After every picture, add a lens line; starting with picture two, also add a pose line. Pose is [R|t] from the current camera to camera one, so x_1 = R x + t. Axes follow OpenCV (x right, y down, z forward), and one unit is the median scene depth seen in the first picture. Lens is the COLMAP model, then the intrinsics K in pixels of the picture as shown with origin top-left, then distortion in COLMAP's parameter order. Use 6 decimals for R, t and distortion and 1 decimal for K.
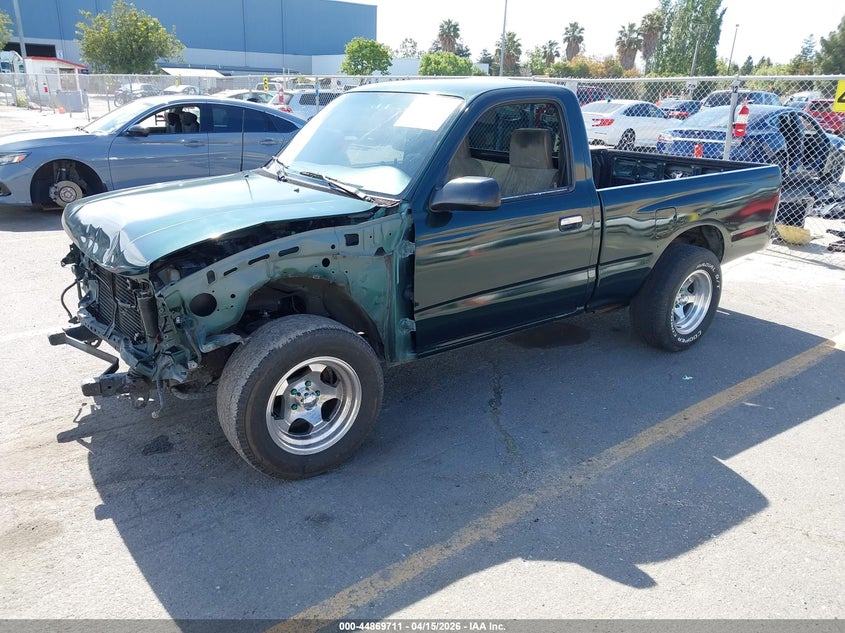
lens RADIAL K [[661.2, 0, 425.9], [0, 661.2, 316.9], [0, 0, 1]] dist [0.003858, -0.007169]
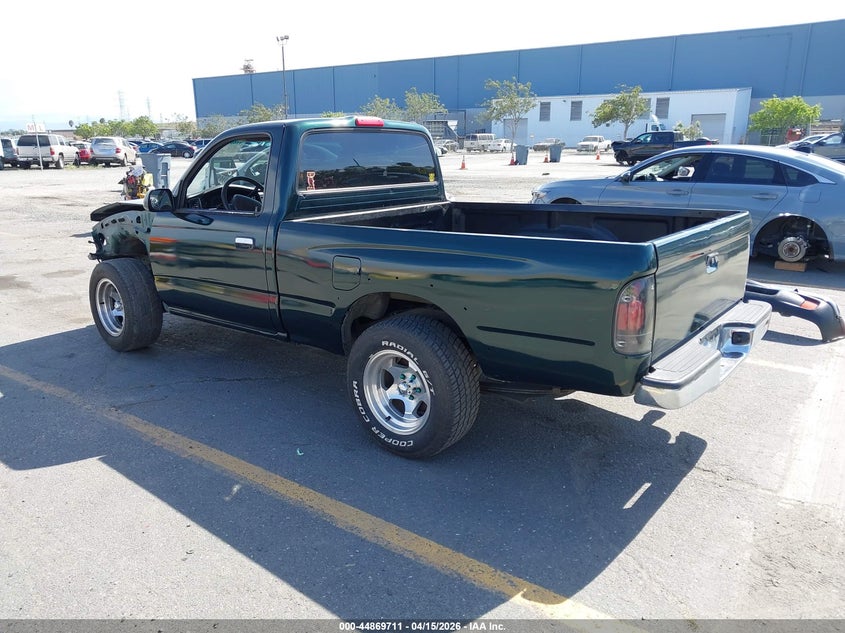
lens RADIAL K [[661.2, 0, 425.9], [0, 661.2, 316.9], [0, 0, 1]] dist [0.003858, -0.007169]
pose [[0.261465, 0.230377, -0.937317, 1.358211], [-0.294807, 0.943754, 0.149722, -0.279775], [0.919089, 0.237181, 0.314675, 0.958925]]
